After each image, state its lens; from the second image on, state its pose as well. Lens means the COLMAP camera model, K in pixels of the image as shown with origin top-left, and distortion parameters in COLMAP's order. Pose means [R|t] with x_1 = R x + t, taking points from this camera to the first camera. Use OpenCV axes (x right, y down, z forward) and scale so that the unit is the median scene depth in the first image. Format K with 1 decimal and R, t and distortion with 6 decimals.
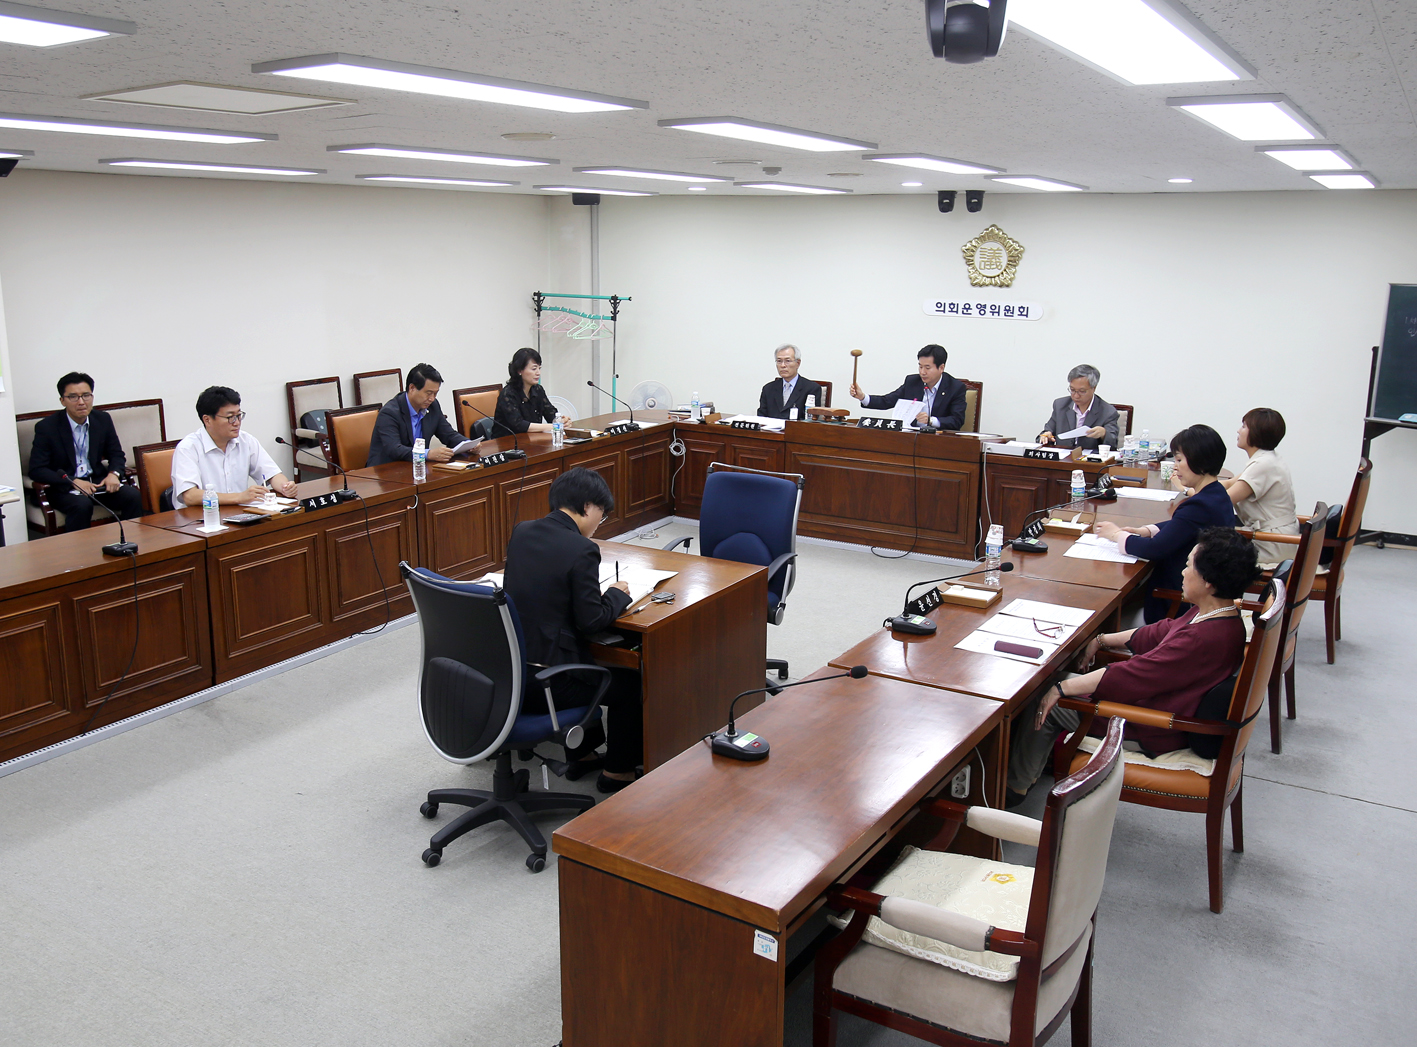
lens RADIAL K [[1186.0, 0, 711.8], [0, 1186.0, 524.3], [0, 0, 1]] dist [0.059341, 0.001643]
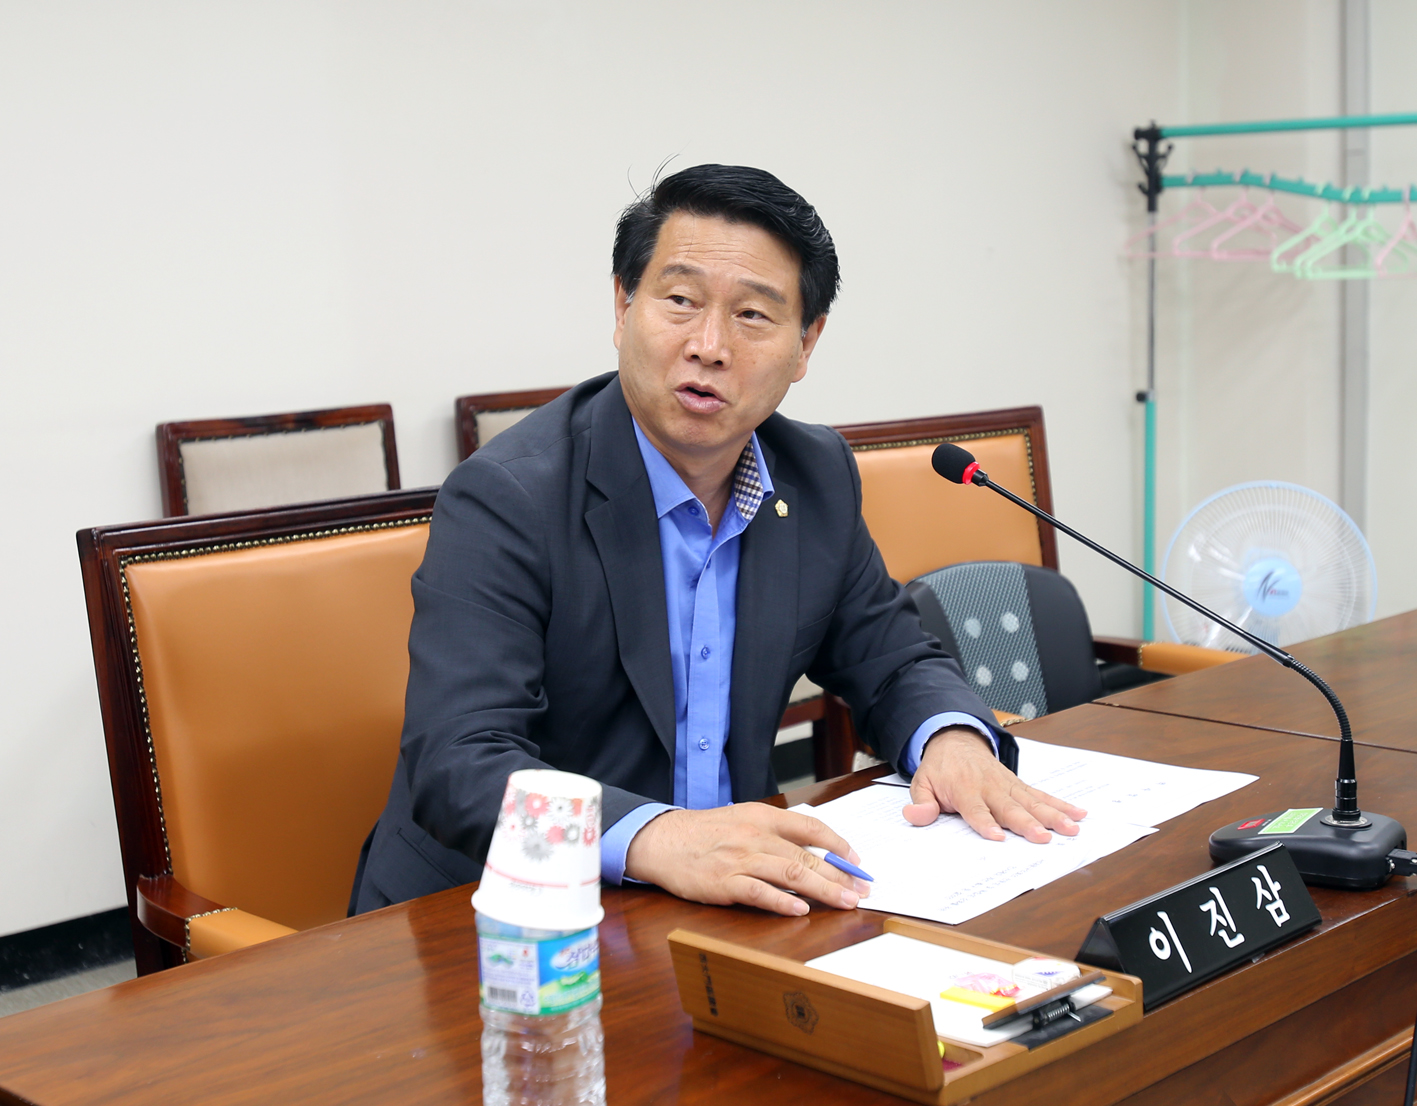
lens RADIAL K [[2424.0, 0, 708.1], [0, 2424.0, 552.9], [0, 0, 1]] dist [-0.079271, 0.000000]
pose [[0.965238, -0.003046, -0.261356, -0.060530], [-0.023048, 0.995045, -0.096720, -0.023716], [0.260355, 0.099382, 0.960385, 0.270720]]
